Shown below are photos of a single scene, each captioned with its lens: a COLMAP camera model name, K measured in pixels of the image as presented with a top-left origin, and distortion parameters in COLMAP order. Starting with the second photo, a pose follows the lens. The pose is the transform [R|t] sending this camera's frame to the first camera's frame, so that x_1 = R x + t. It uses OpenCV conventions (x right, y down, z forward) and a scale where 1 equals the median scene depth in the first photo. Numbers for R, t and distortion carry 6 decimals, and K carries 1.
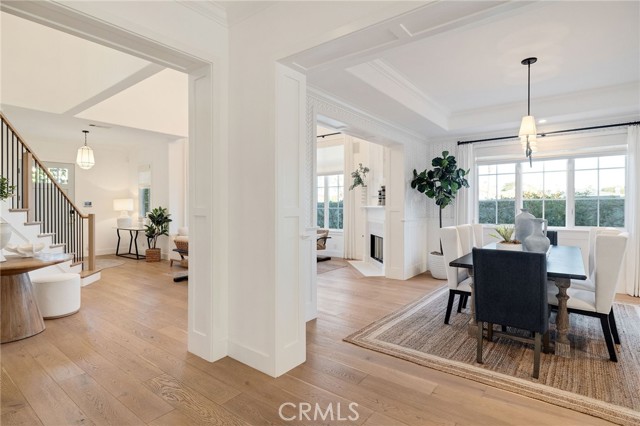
lens RADIAL K [[333.5, 0, 320.9], [0, 333.5, 209.9], [0, 0, 1]] dist [0.000689, 0.000628]
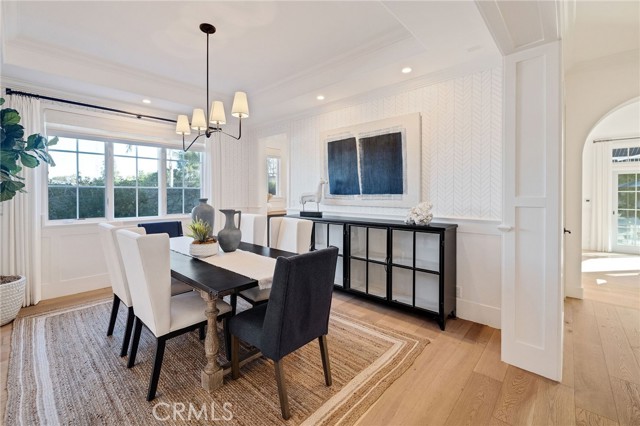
lens RADIAL K [[282.4, 0, 314.1], [0, 282.4, 193.8], [0, 0, 1]] dist [0.001886, -0.000046]
pose [[0.077230, -0.001375, 0.997012, -0.060280], [0.007156, 0.999974, 0.000825, -0.010911], [-0.996988, 0.007071, 0.077238, 0.432687]]
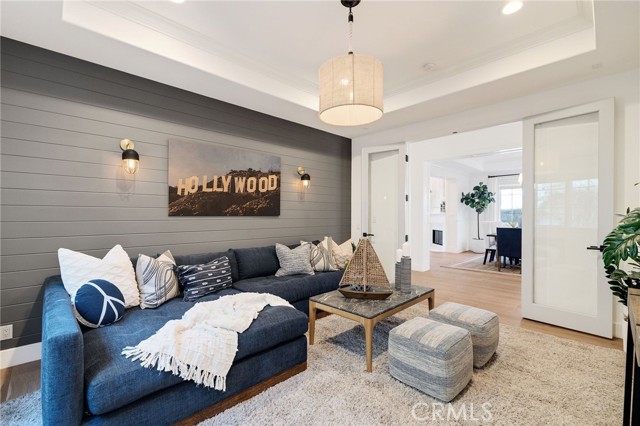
lens RADIAL K [[282.4, 0, 320.8], [0, 282.4, 215.6], [0, 0, 1]] dist [0.001886, -0.000046]
pose [[0.990785, 0.000514, -0.135442, -0.283418], [-0.001905, 0.999947, -0.010143, 0.022928], [0.135430, 0.010308, 0.990733, -0.641525]]
